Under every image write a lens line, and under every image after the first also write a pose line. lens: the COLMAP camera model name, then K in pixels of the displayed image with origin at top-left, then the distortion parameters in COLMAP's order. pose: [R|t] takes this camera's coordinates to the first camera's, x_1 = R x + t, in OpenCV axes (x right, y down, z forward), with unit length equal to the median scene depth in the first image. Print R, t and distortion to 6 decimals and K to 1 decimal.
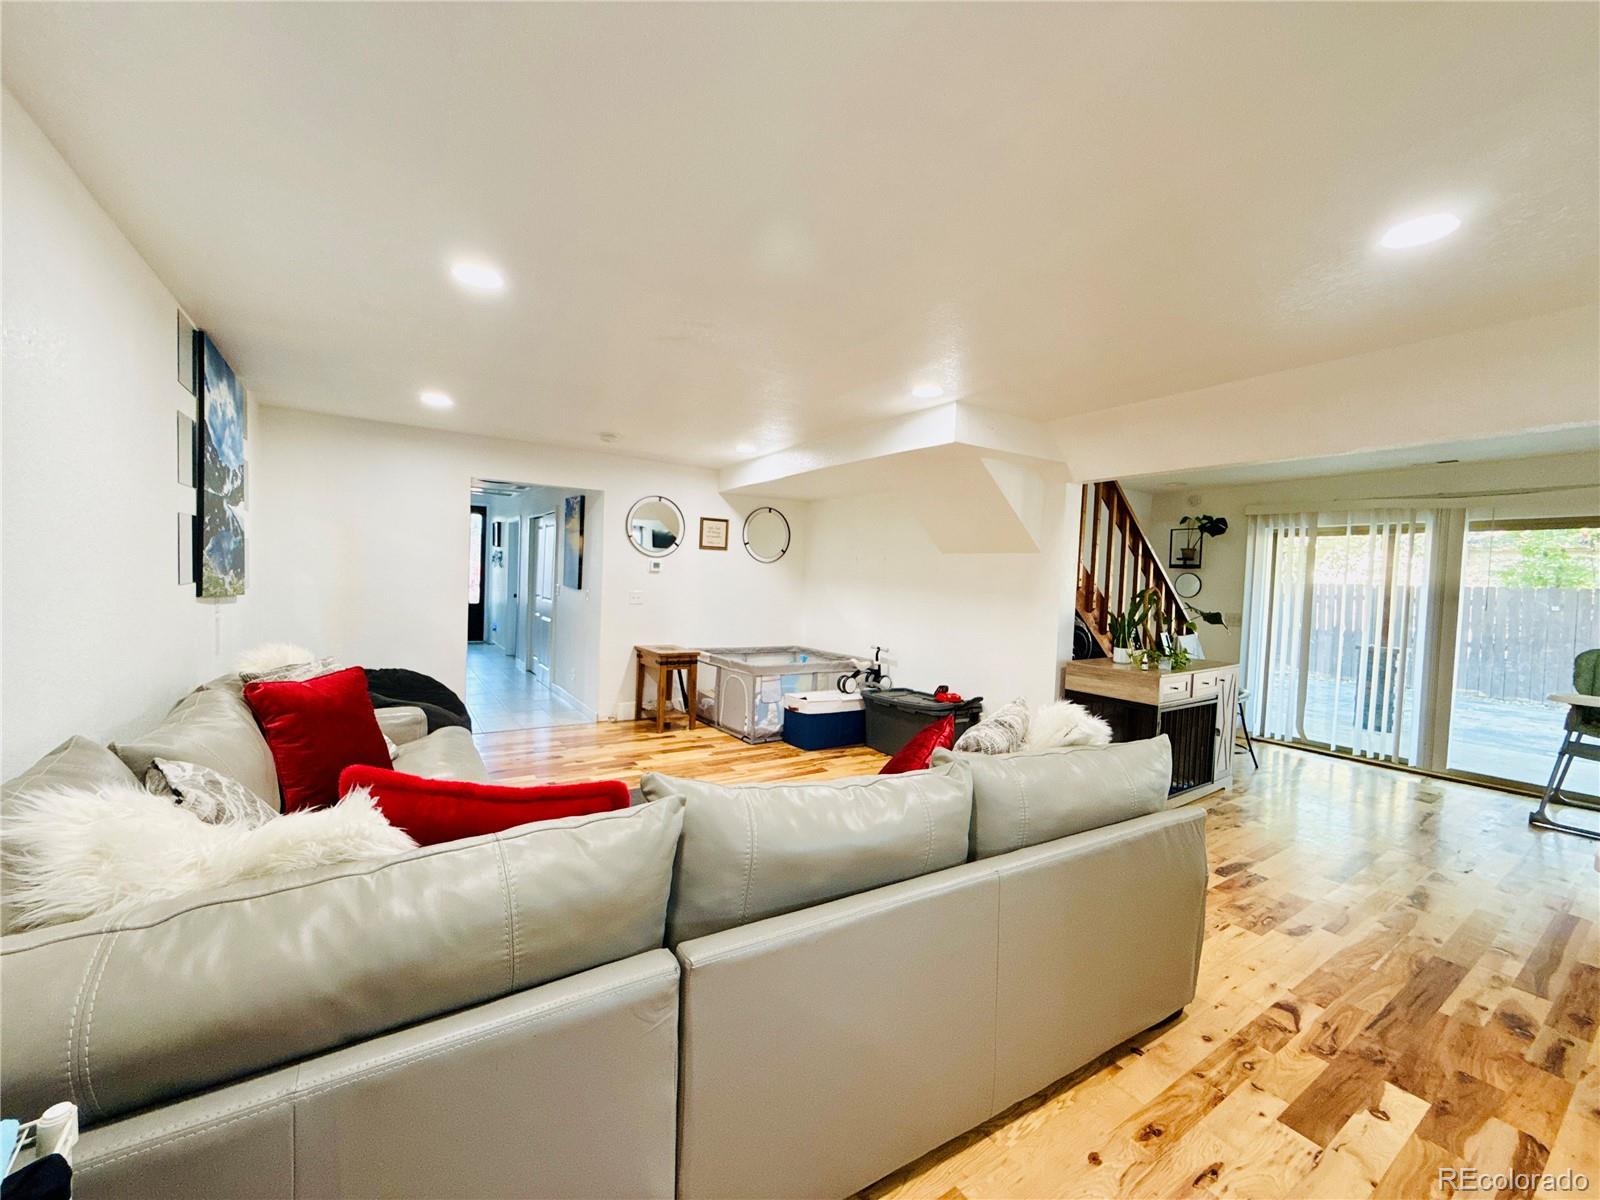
lens RADIAL K [[643.4, 0, 807.7], [0, 643.4, 597.8], [0, 0, 1]] dist [0.003197, -0.000050]
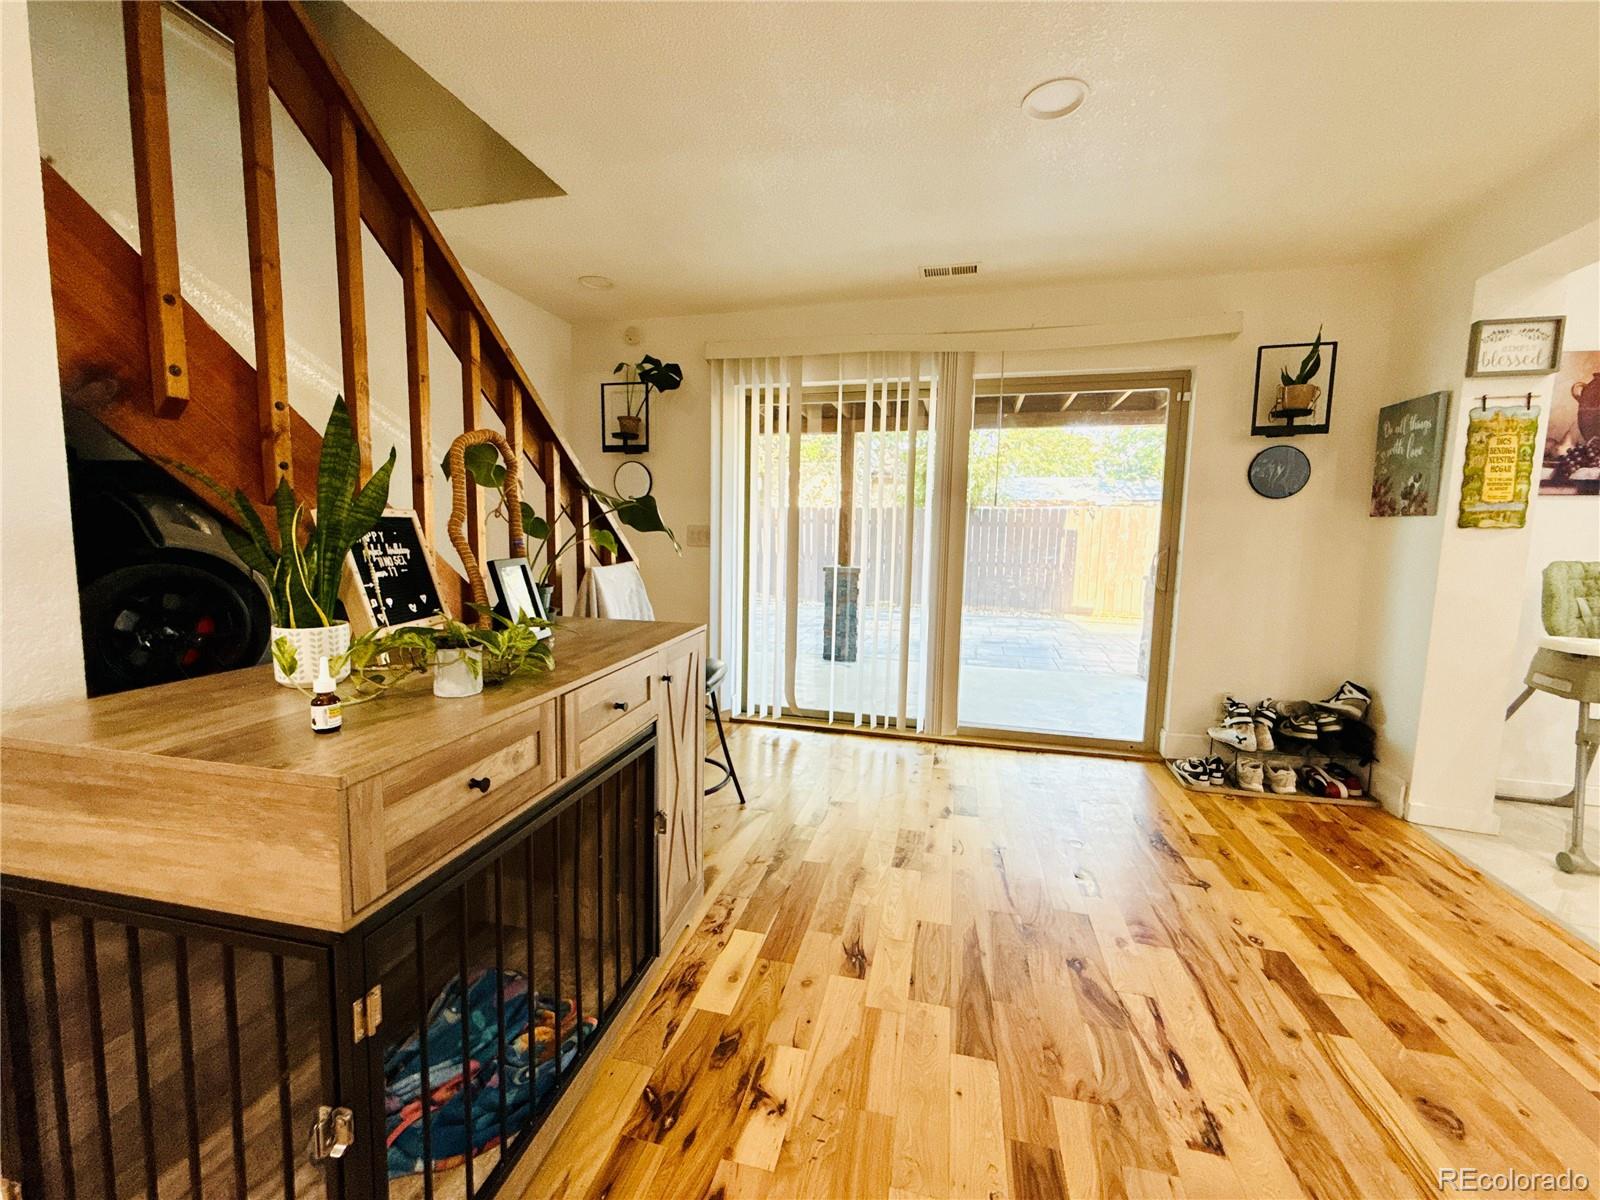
lens RADIAL K [[643.4, 0, 813.2], [0, 643.4, 595.3], [0, 0, 1]] dist [0.003197, -0.000050]
pose [[0.733822, -0.091003, 0.673219, 0.371089], [0.029819, 0.994347, 0.101909, 0.037730], [-0.678688, -0.054708, 0.732387, 0.543624]]
